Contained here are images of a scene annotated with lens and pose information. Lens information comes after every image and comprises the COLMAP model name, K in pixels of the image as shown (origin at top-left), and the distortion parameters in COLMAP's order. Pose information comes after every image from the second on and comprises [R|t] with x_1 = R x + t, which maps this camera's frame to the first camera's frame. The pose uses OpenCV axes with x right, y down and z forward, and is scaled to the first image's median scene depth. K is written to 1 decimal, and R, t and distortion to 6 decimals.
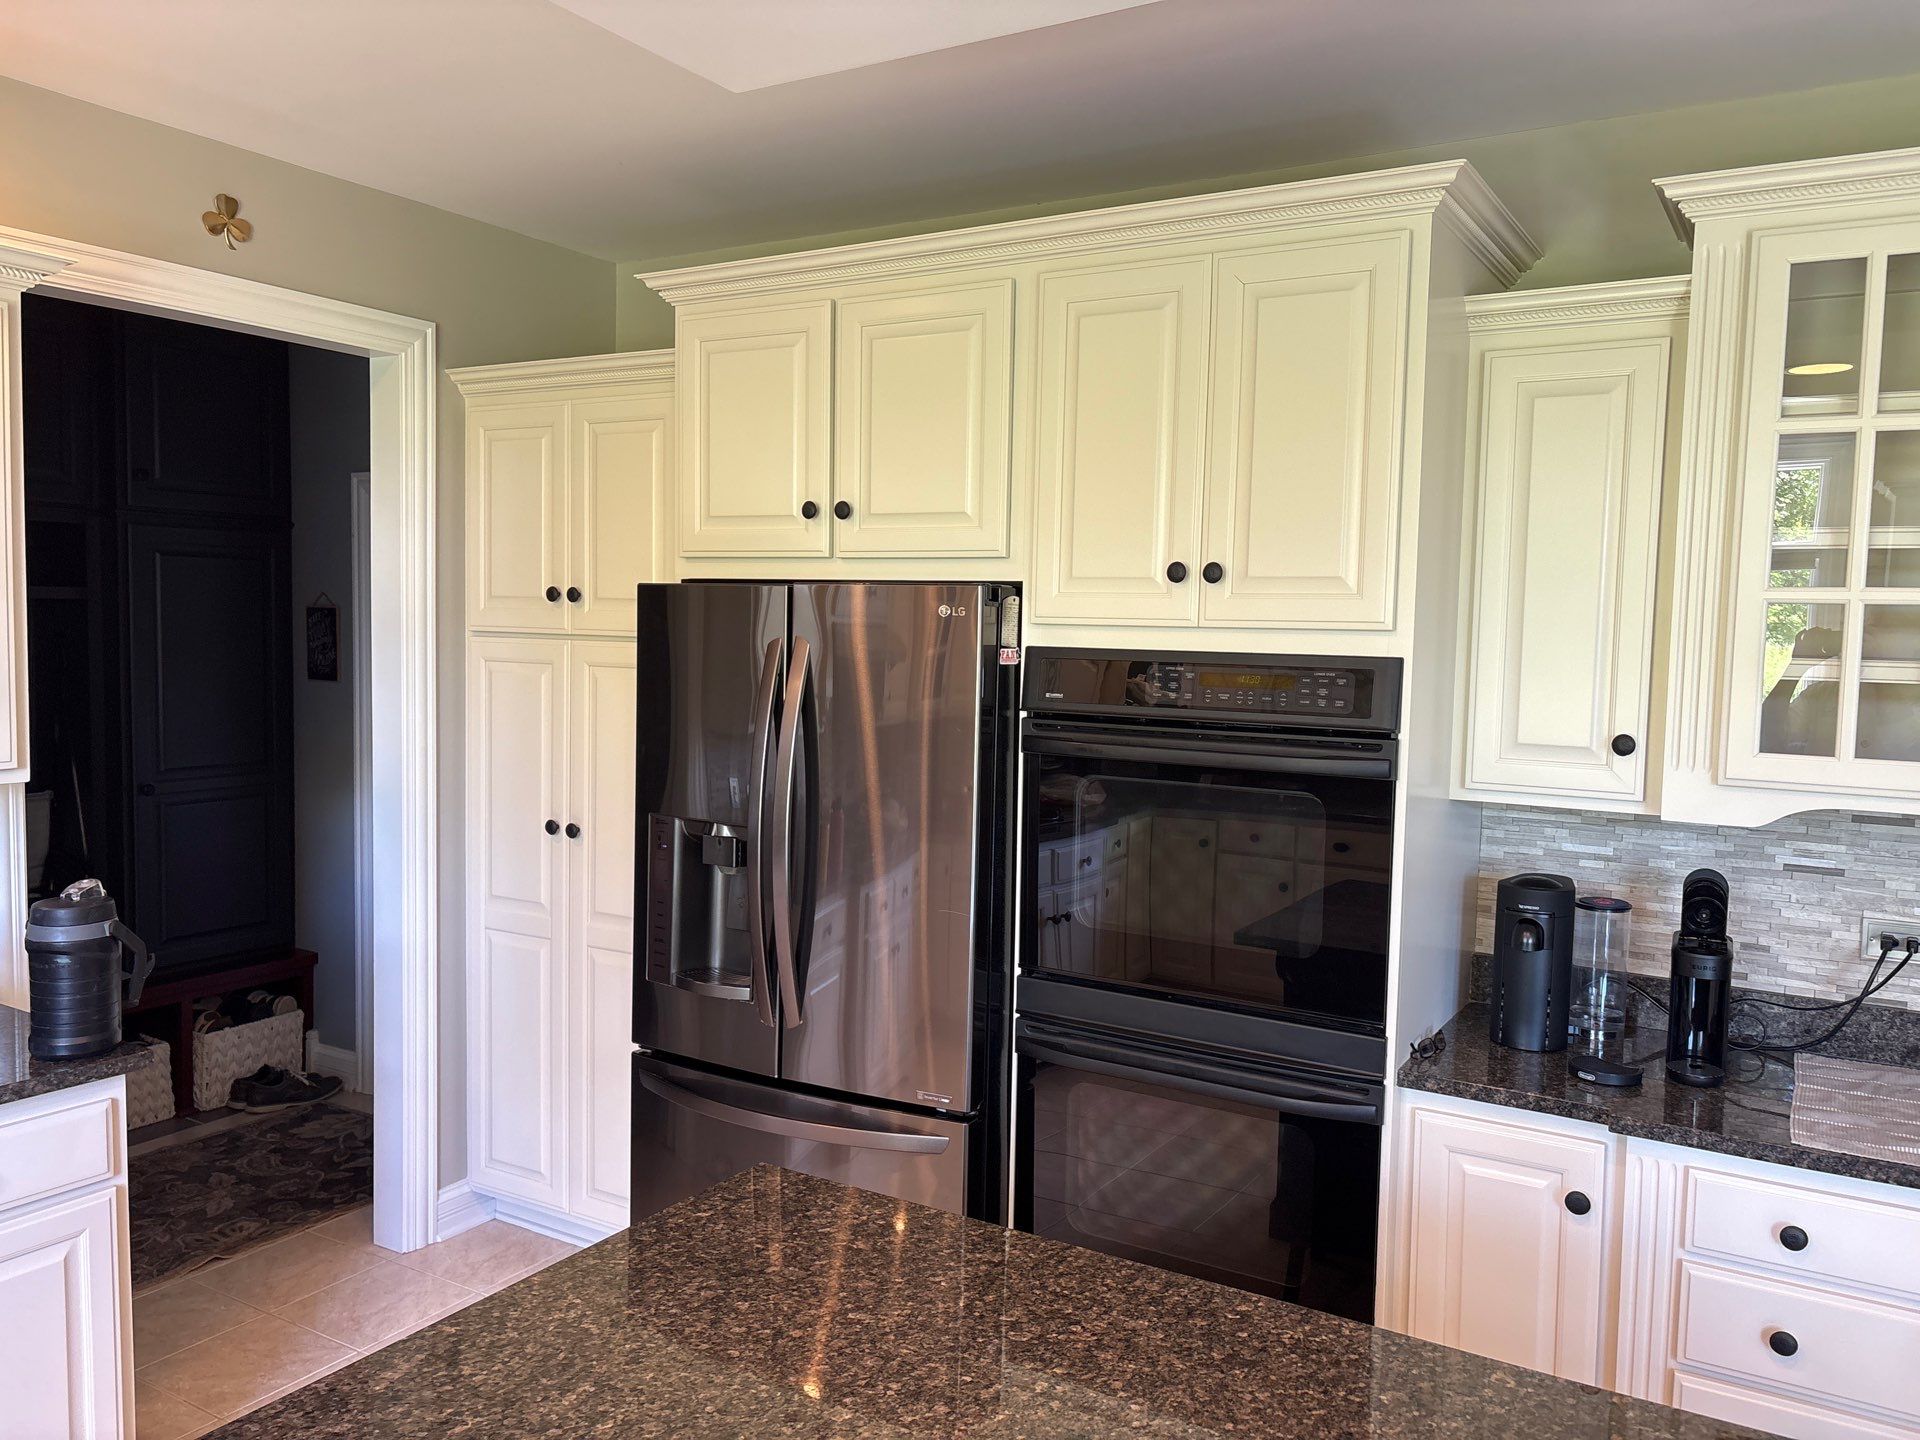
lens RADIAL K [[1433.4, 0, 960.0], [0, 1433.4, 720.0], [0, 0, 1]] dist [0.086294, -0.098803]
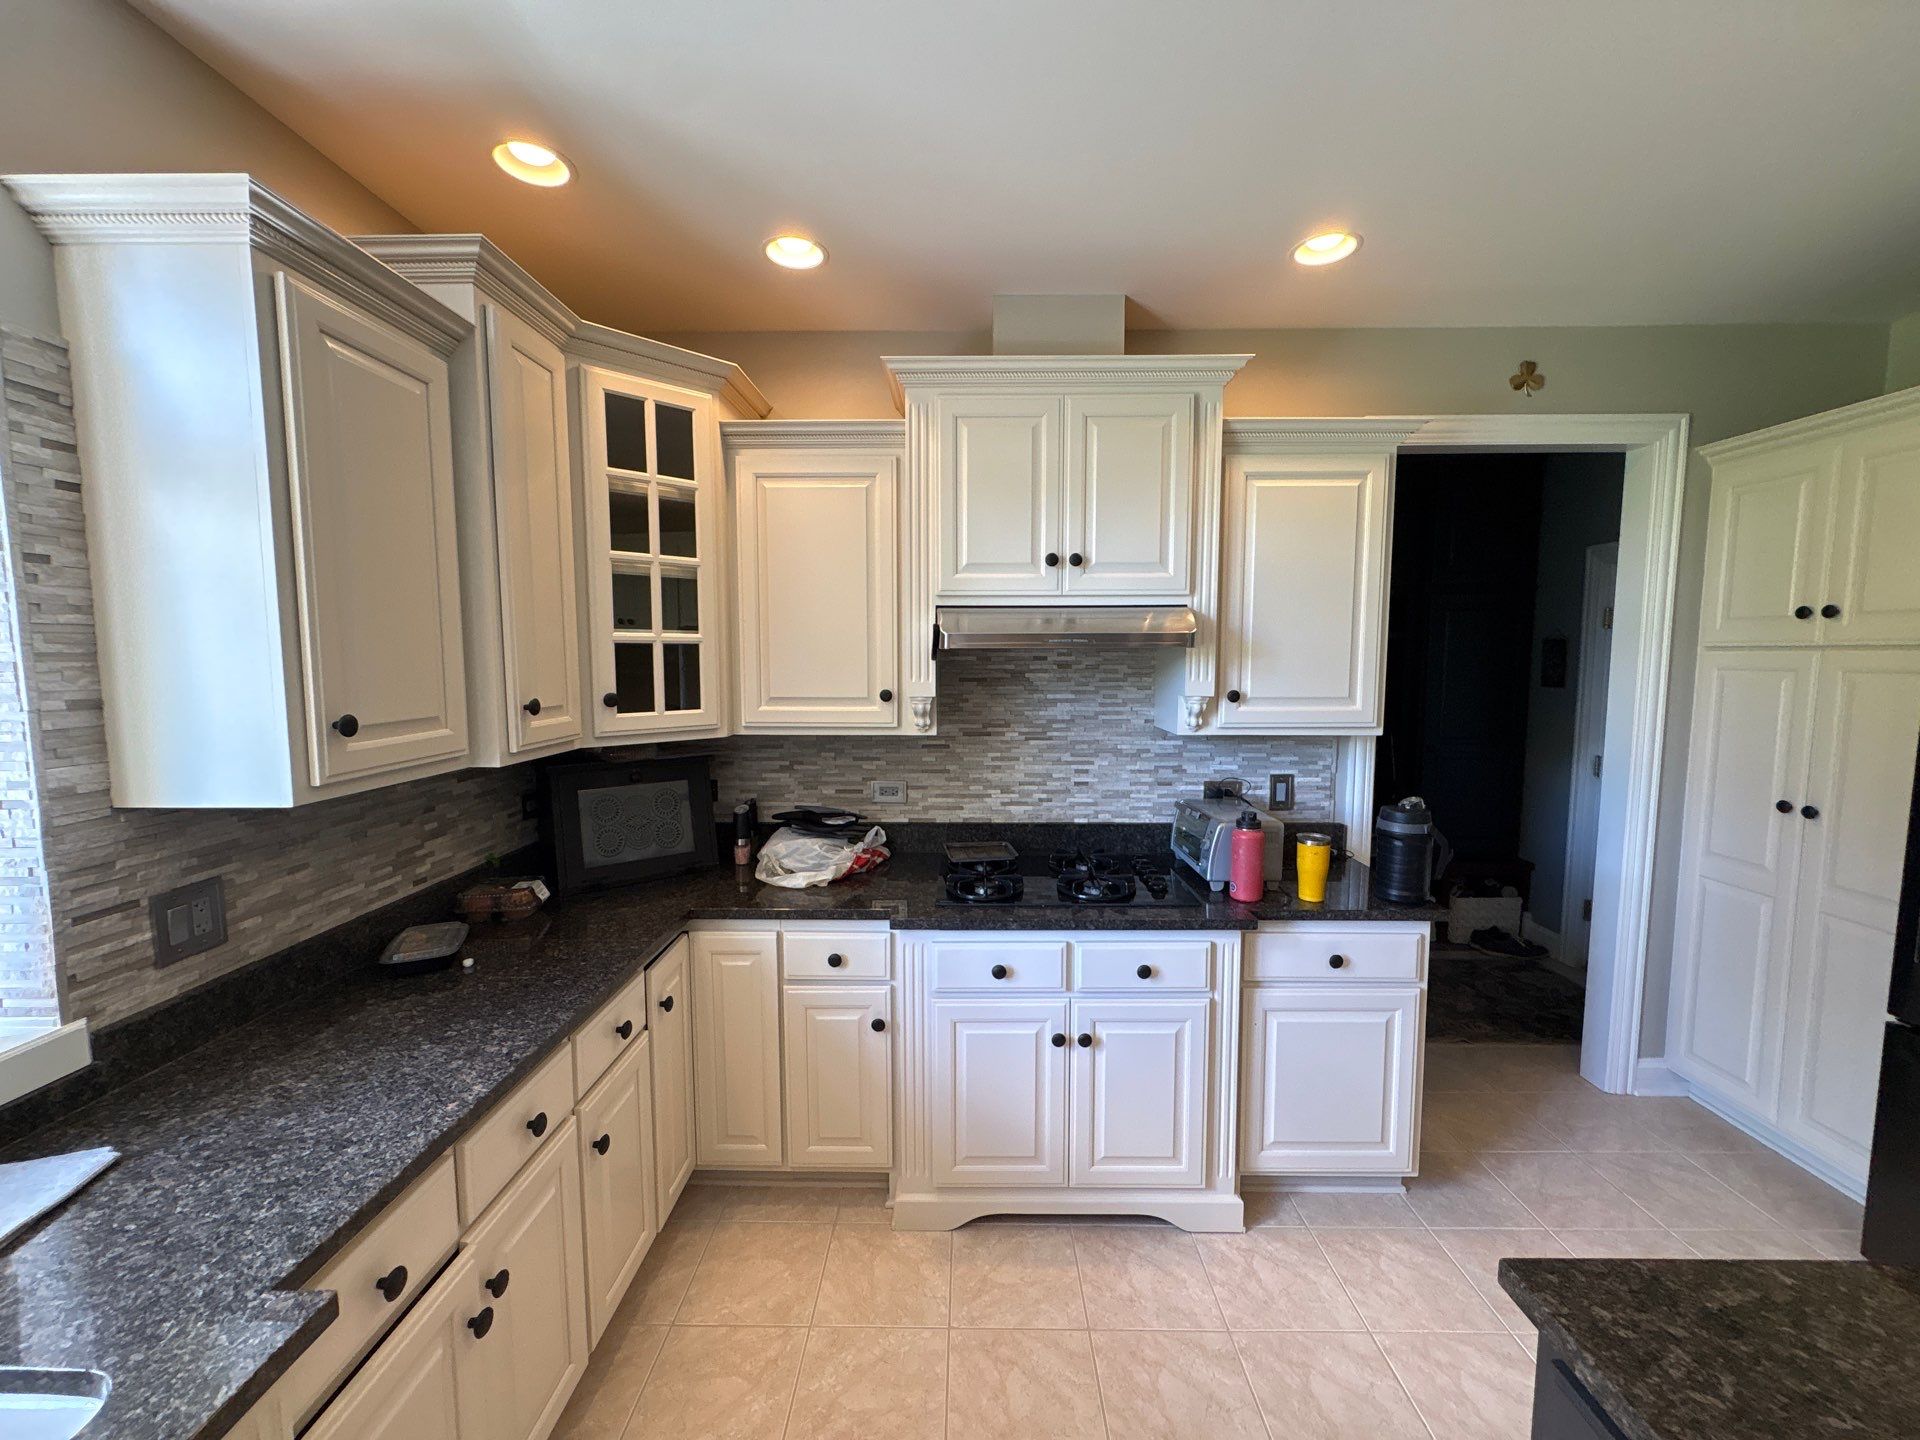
lens RADIAL K [[782.5, 0, 957.6], [0, 782.5, 724.2], [0, 0, 1]] dist [-0.003435, 0.000013]
pose [[0.505281, 0.059979, -0.860868, -0.069227], [-0.047132, 0.998011, 0.041870, 0.009889], [0.861667, 0.019418, 0.507103, 0.072302]]
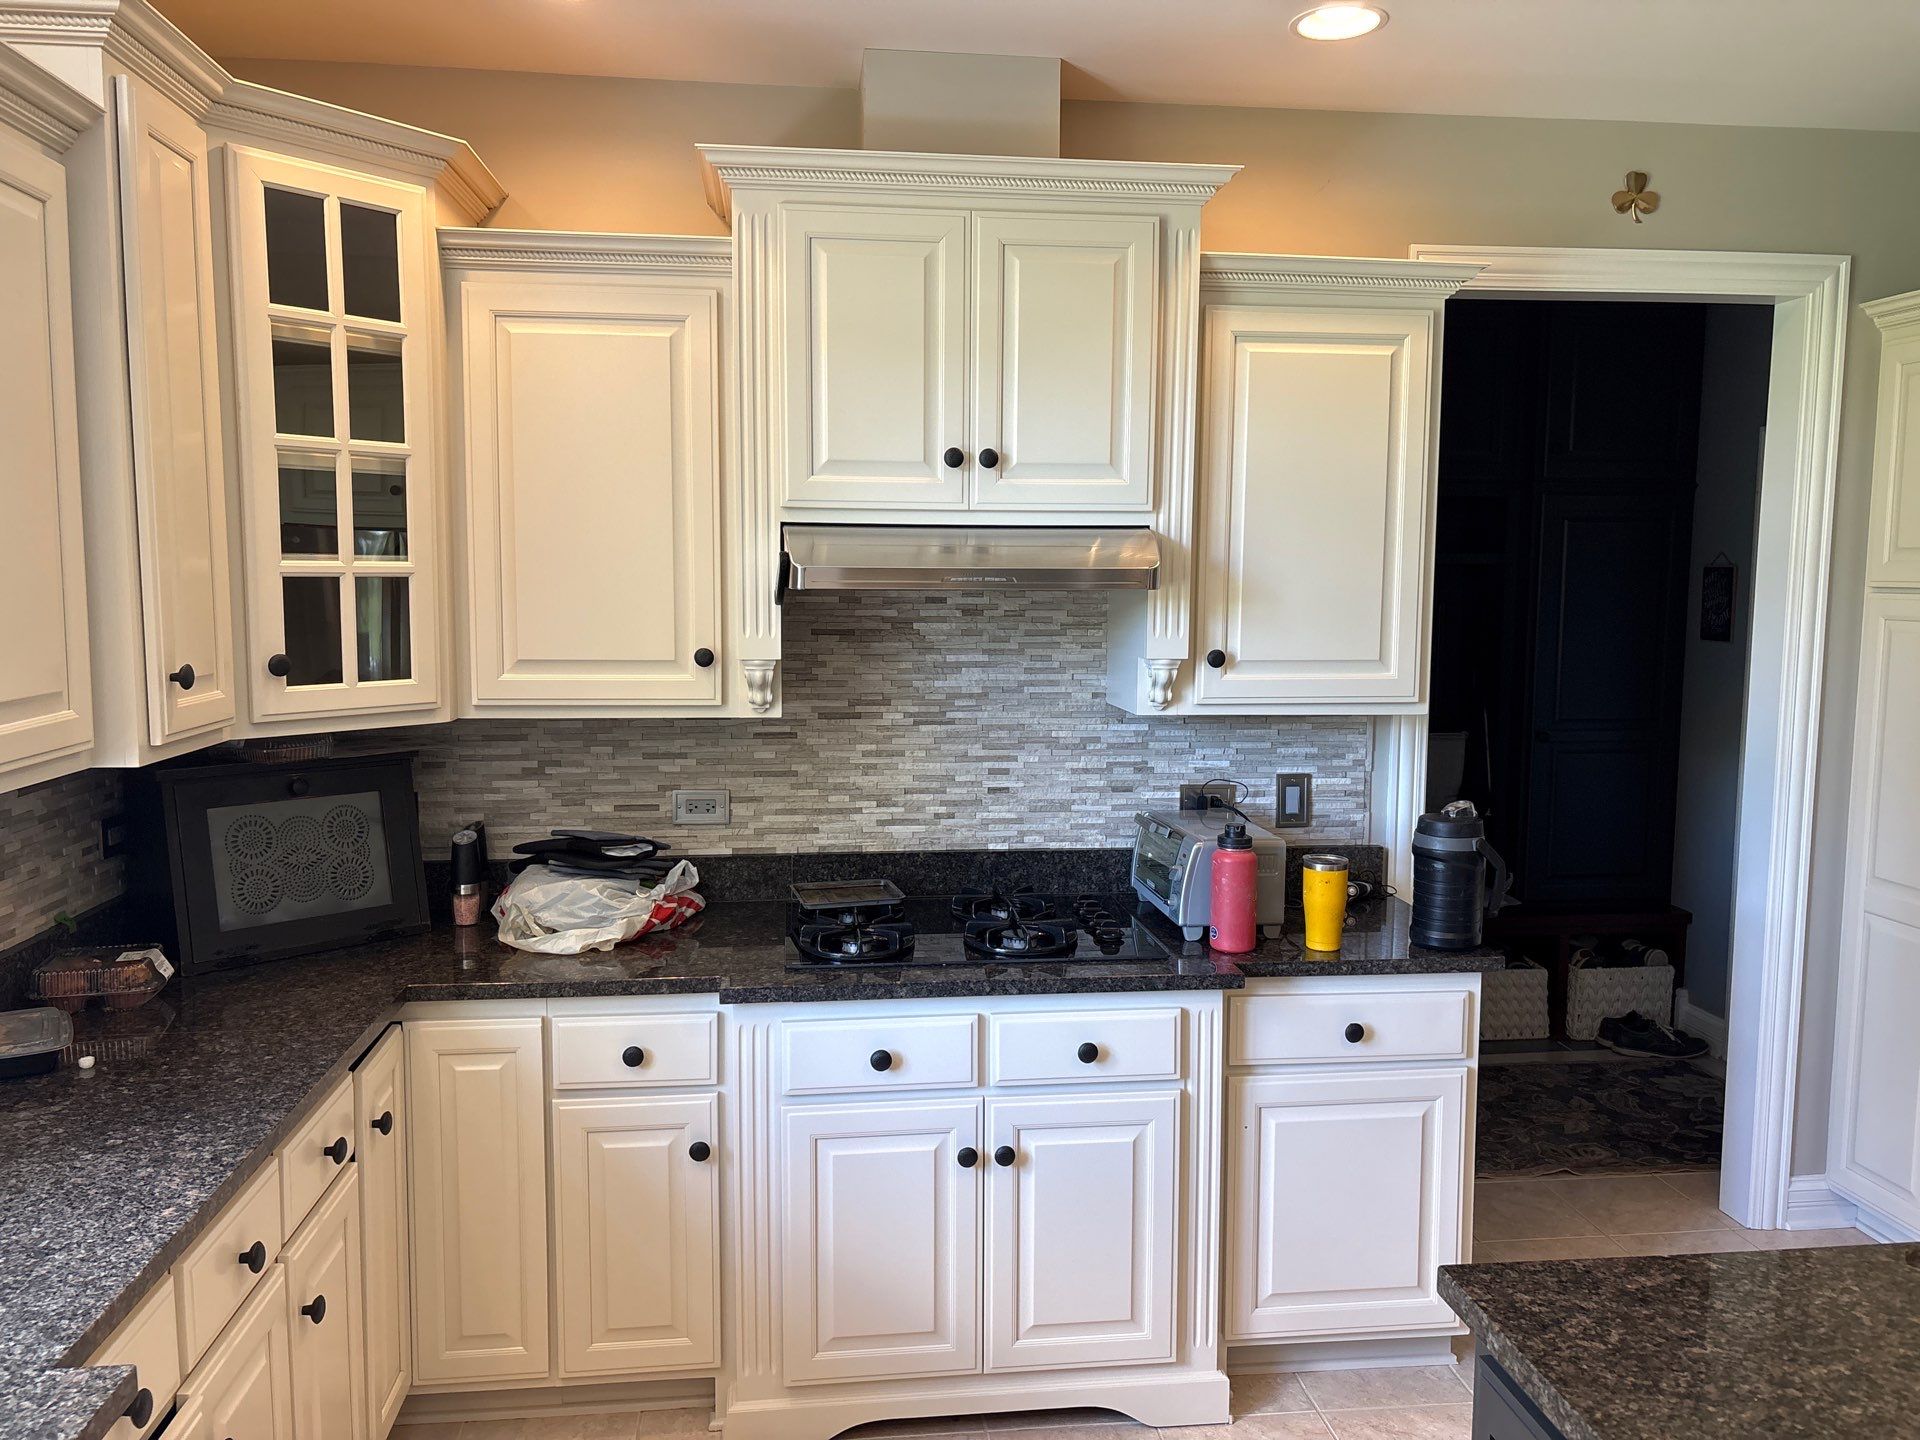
lens RADIAL K [[1415.5, 0, 964.9], [0, 1415.5, 703.1], [0, 0, 1]] dist [0.092003, -0.107674]
pose [[0.614393, 0.058340, -0.786841, 0.032957], [-0.048250, 0.998174, 0.036334, 0.006123], [0.787524, 0.015641, 0.616086, -0.010384]]
